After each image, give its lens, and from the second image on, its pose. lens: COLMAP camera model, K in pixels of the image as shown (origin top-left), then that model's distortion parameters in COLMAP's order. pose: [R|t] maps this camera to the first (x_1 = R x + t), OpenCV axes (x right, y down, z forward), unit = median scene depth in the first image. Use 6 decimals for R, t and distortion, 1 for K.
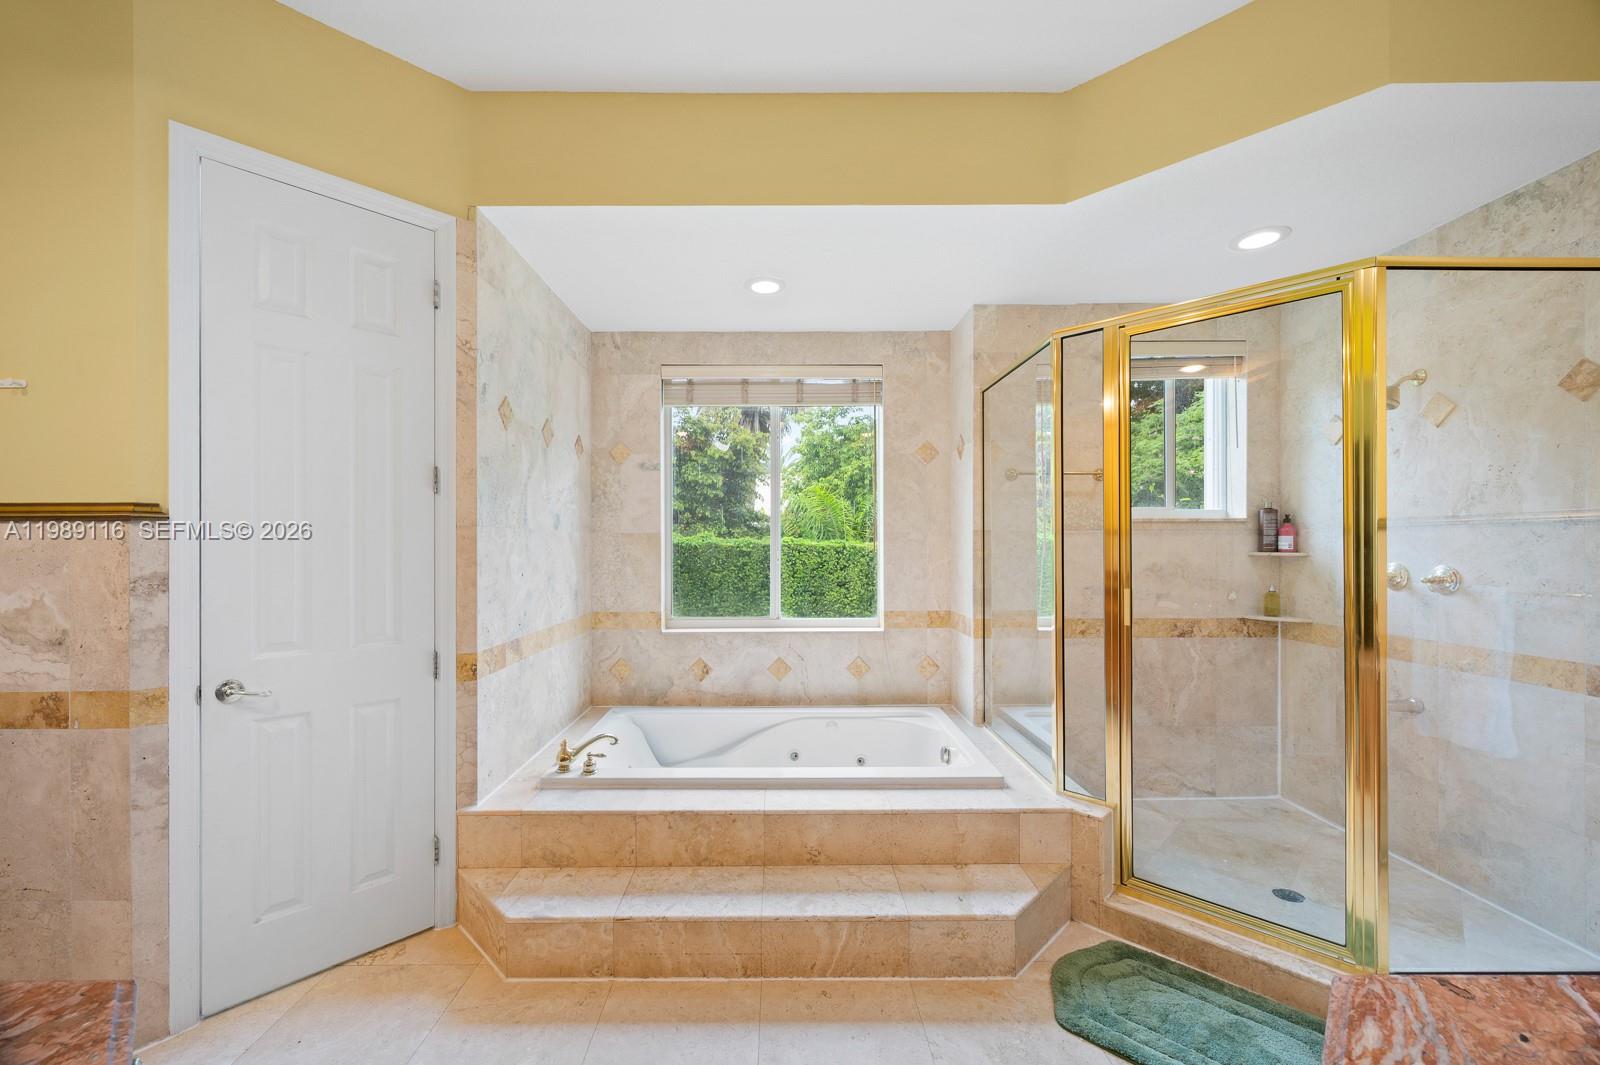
lens RADIAL K [[634.8, 0, 783.5], [0, 634.8, 543.6], [0, 0, 1]] dist [-0.000124, -0.000066]
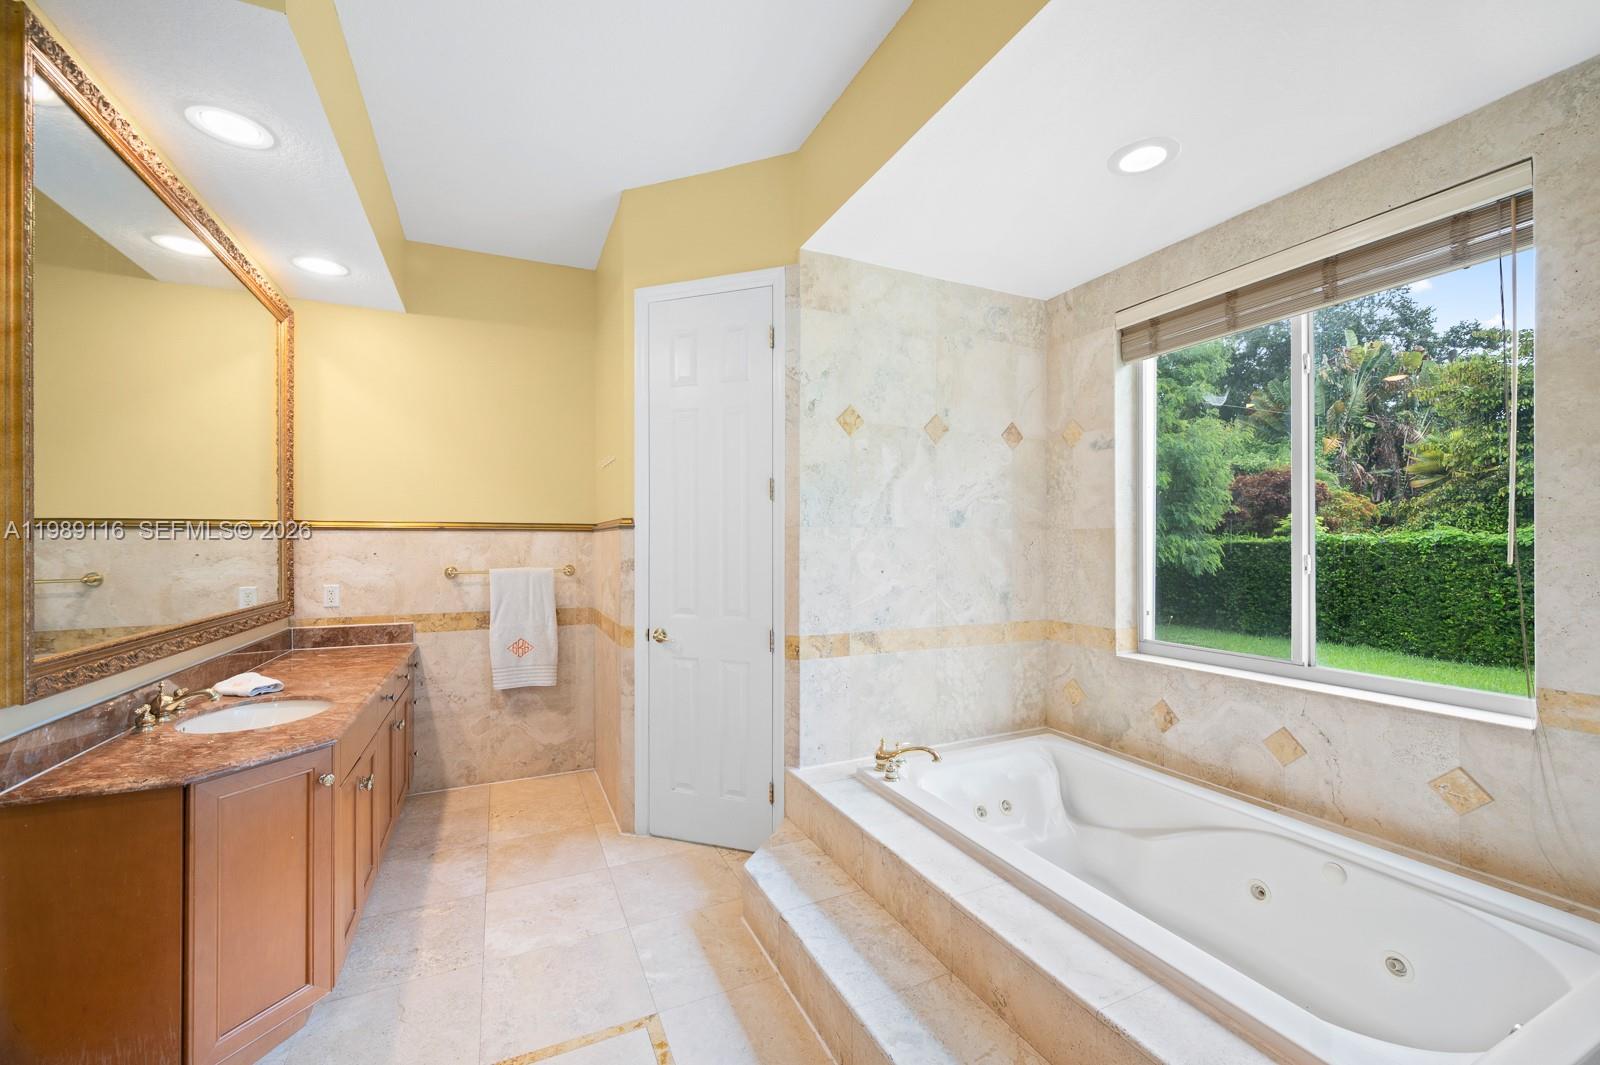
lens RADIAL K [[637.0, 0, 802.7], [0, 637.0, 543.2], [0, 0, 1]] dist [-0.000553, -0.000201]
pose [[0.427422, 0.000940, -0.904052, 0.405877], [-0.000240, 1.000000, 0.000927, 0.001383], [0.904052, -0.000180, 0.427422, 0.369471]]
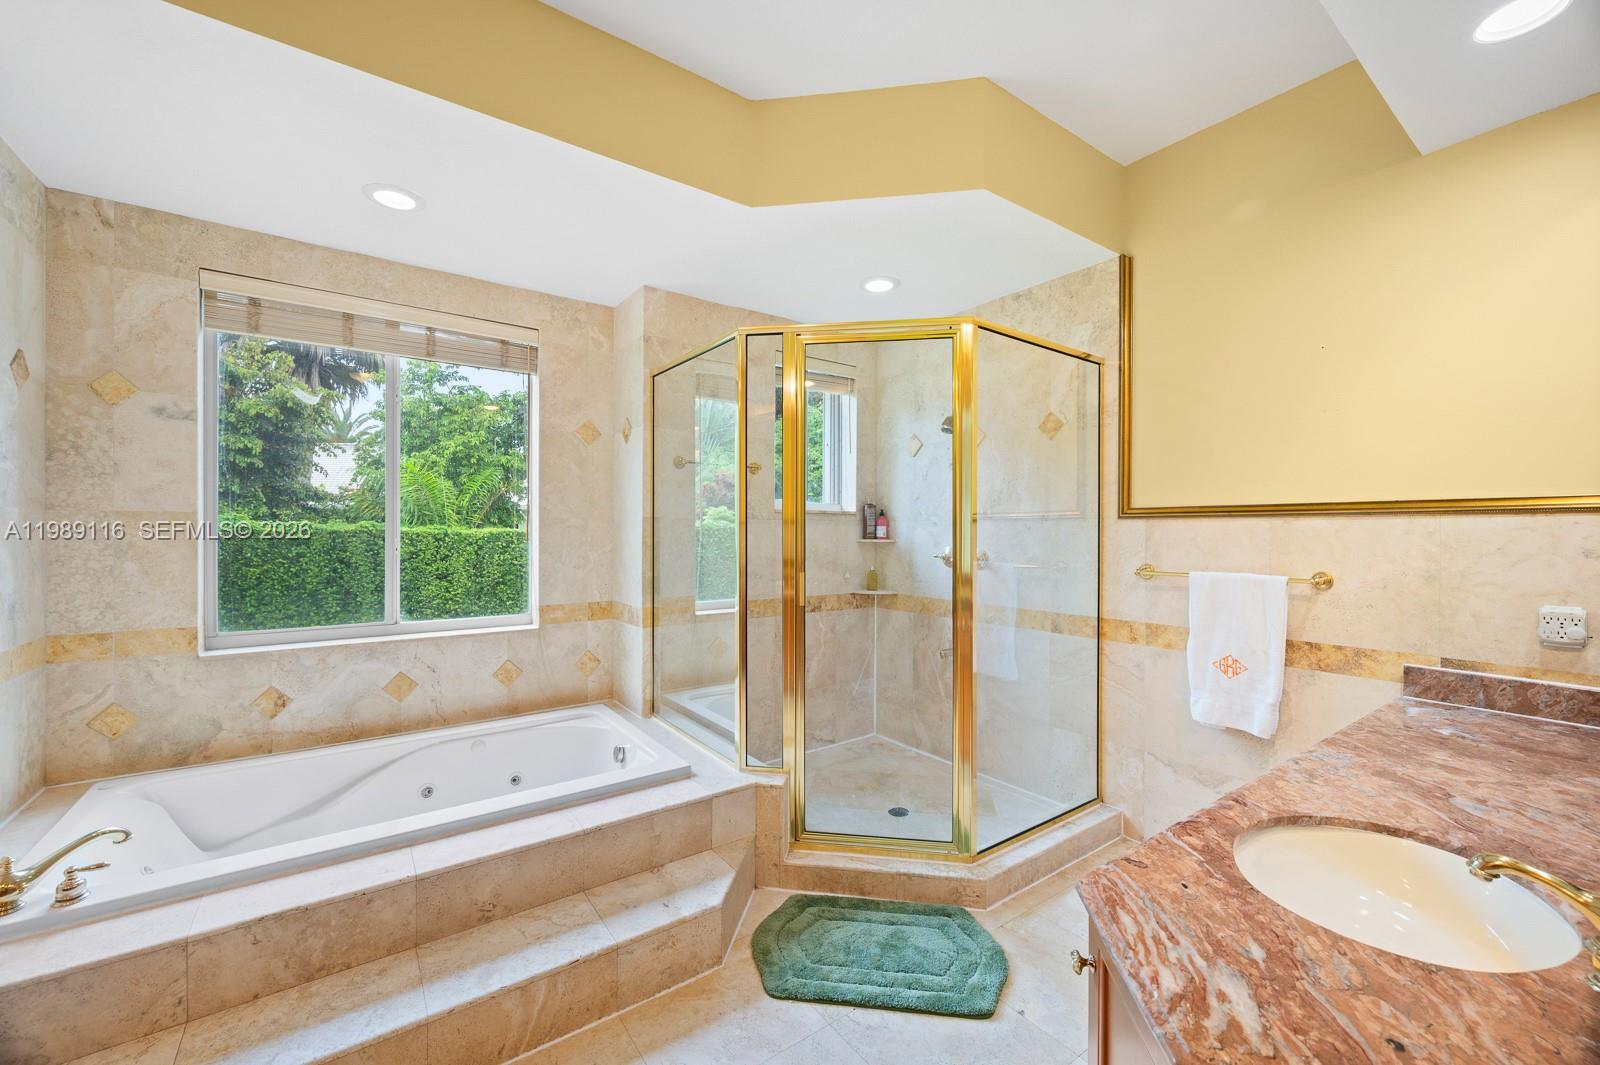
lens RADIAL K [[630.9, 0, 800.0], [0, 630.9, 532.5], [0, 0, 1]] dist [-0.000526, 0.000071]
pose [[0.812798, 0.004840, 0.582526, -0.070468], [-0.006406, 0.999979, 0.000629, 0.000602], [-0.582511, -0.004243, 0.812812, 0.075865]]
